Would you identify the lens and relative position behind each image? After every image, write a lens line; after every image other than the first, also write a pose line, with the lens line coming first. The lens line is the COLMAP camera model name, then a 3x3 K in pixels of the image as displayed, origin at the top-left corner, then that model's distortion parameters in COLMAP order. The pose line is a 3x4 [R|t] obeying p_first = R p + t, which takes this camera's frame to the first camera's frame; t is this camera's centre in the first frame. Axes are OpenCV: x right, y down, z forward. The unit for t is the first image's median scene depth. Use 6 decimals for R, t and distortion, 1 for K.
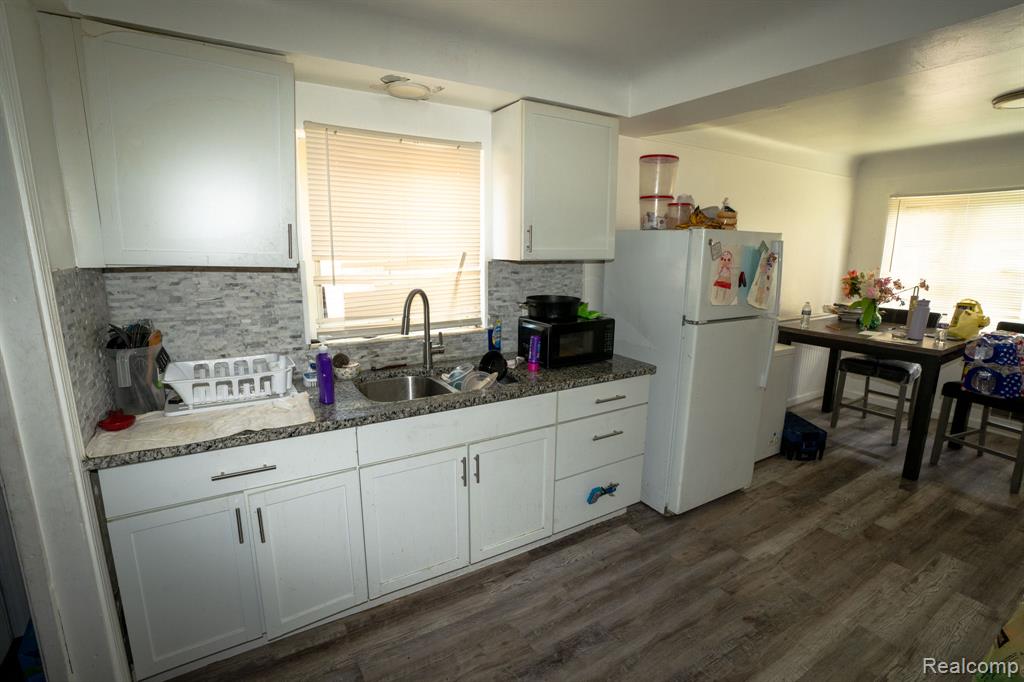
lens RADIAL K [[476.0, 0, 514.8], [0, 476.0, 340.5], [0, 0, 1]] dist [-0.071591, 0.025156]
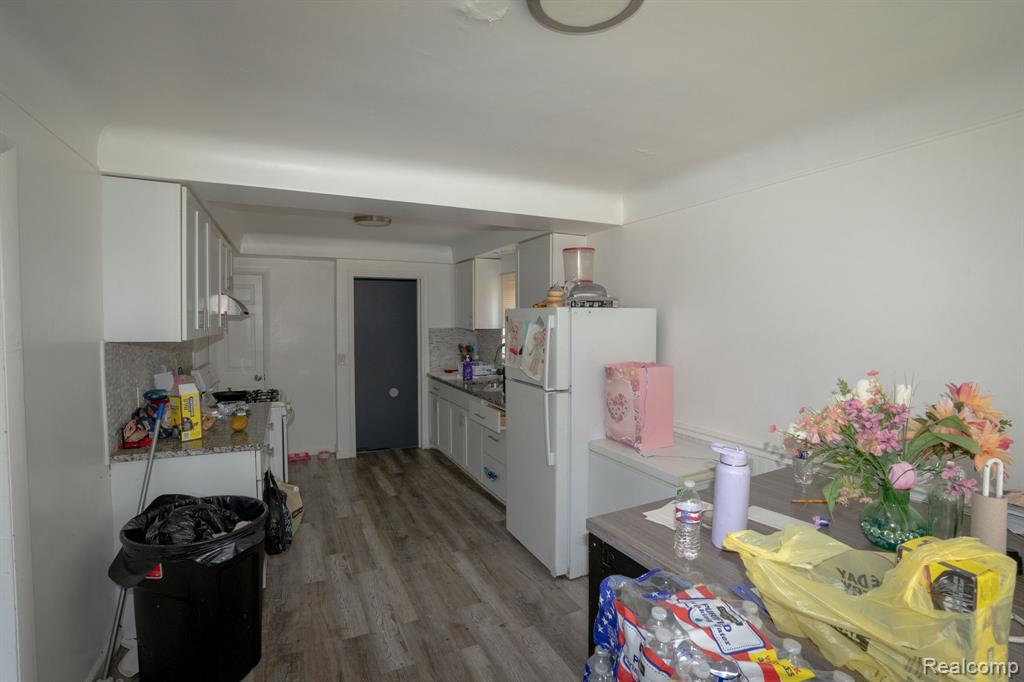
lens RADIAL K [[476.0, 0, 514.8], [0, 476.0, 340.5], [0, 0, 1]] dist [-0.071591, 0.025156]
pose [[-0.092204, 0.029771, -0.995295, 1.621665], [-0.194287, 0.979803, 0.047307, -0.197002], [0.976602, 0.197735, -0.084557, 1.039666]]
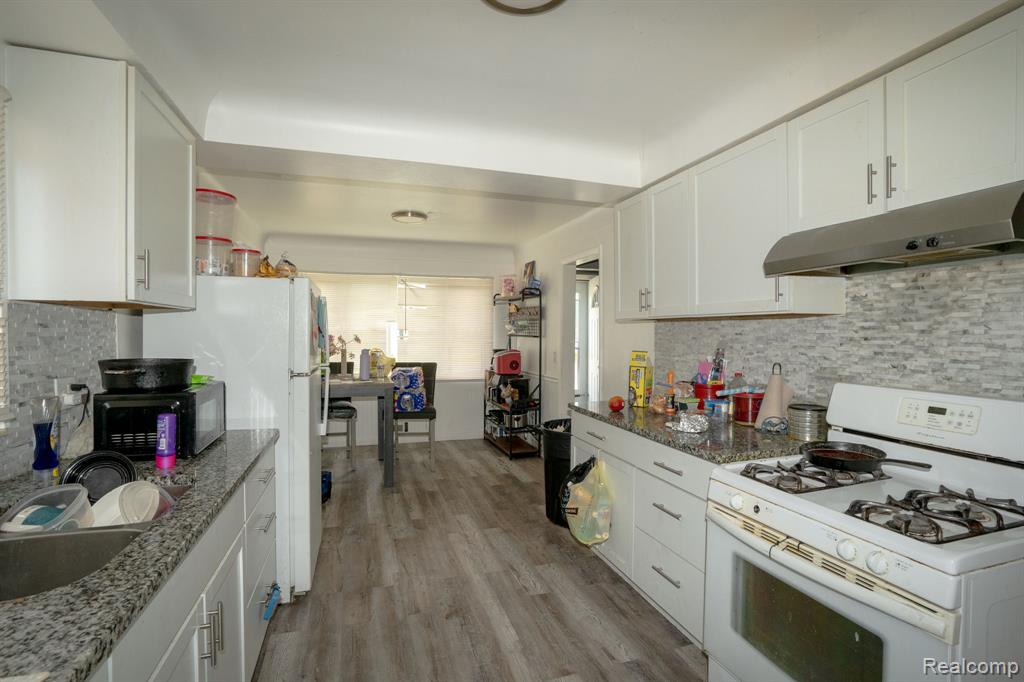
lens RADIAL K [[489.2, 0, 513.0], [0, 489.2, 345.0], [0, 0, 1]] dist [-0.032005, 0.000800]
pose [[0.236644, -0.031891, 0.971073, -0.441693], [0.185541, 0.982551, -0.012947, -0.005233], [-0.953716, 0.183237, 0.238432, 0.327808]]
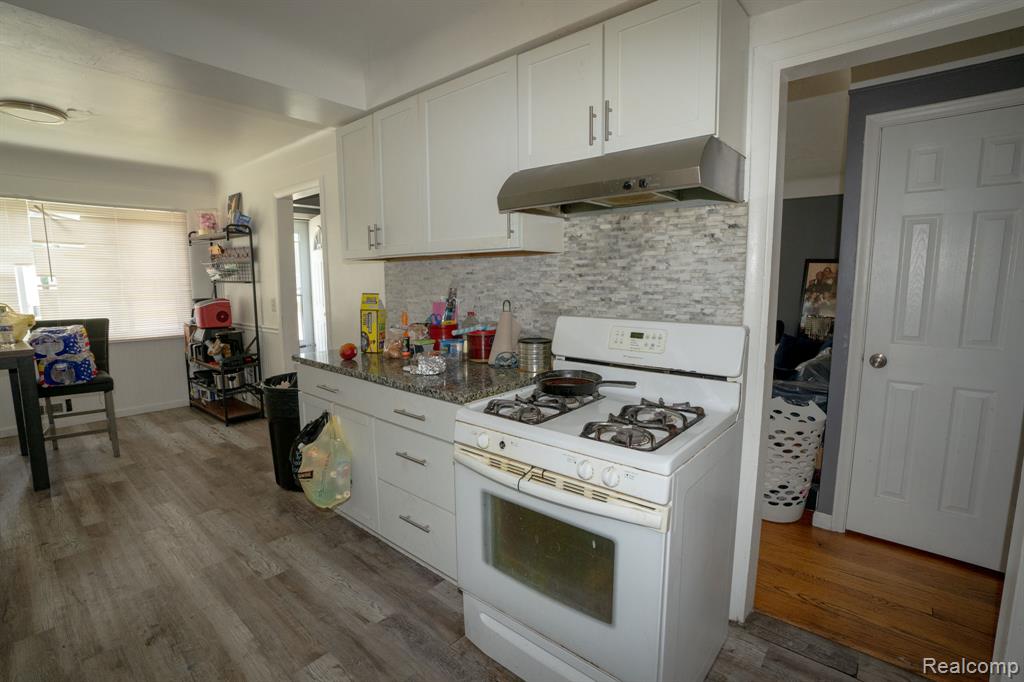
lens RADIAL K [[476.0, 0, 514.8], [0, 476.0, 340.5], [0, 0, 1]] dist [-0.071591, 0.025156]
pose [[-0.314531, -0.128861, 0.940460, -0.341982], [0.182933, 0.963943, 0.193259, 0.006057], [-0.931454, 0.232827, -0.279617, 0.339897]]
